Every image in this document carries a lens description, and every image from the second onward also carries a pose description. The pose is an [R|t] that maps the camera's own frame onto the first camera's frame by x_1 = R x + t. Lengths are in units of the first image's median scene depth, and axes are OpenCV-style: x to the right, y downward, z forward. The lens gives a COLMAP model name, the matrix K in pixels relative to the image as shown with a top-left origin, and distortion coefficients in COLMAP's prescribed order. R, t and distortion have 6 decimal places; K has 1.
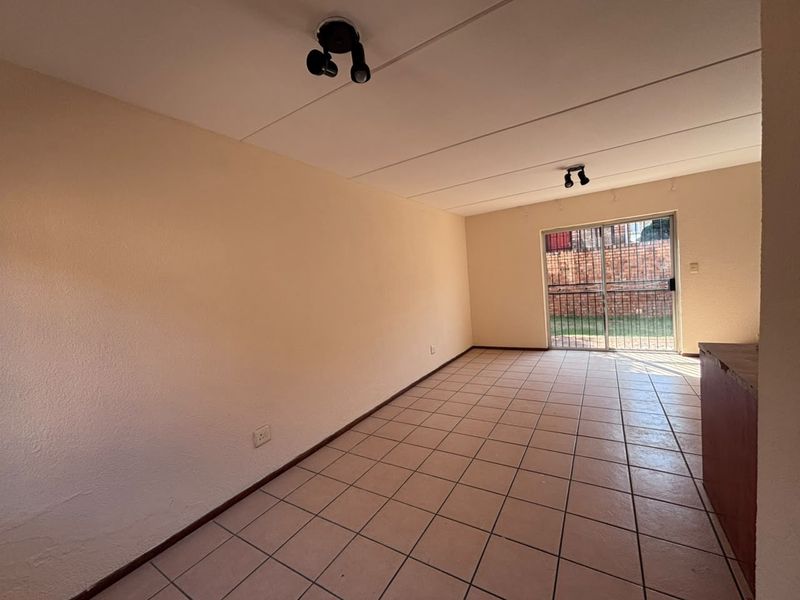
lens RADIAL K [[320.6, 0, 398.1], [0, 320.6, 300.3], [0, 0, 1]] dist [0.002114, 0.000393]
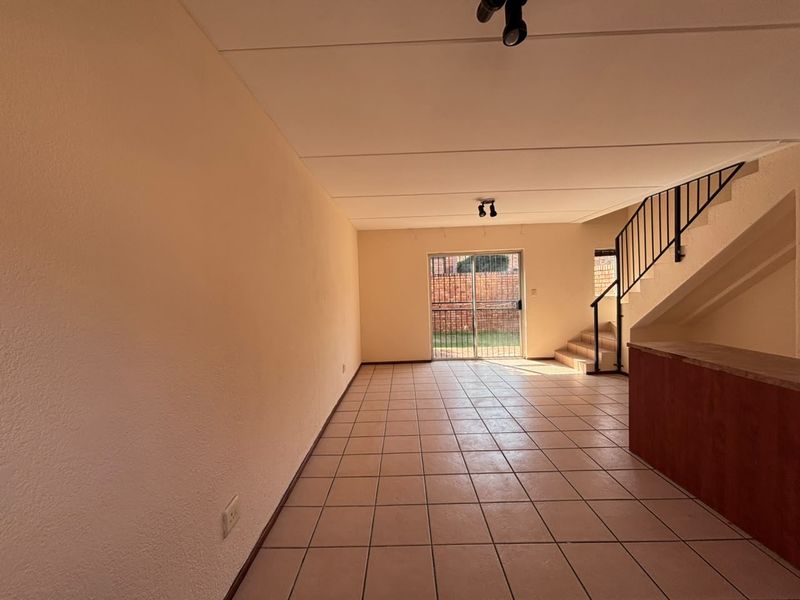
lens RADIAL K [[320.9, 0, 400.2], [0, 320.9, 307.6], [0, 0, 1]] dist [0.001113, 0.000079]
pose [[0.860252, 0.026270, 0.509192, -0.218825], [-0.008148, 0.999253, -0.037786, 0.014047], [-0.509805, 0.028357, 0.859823, 0.124459]]
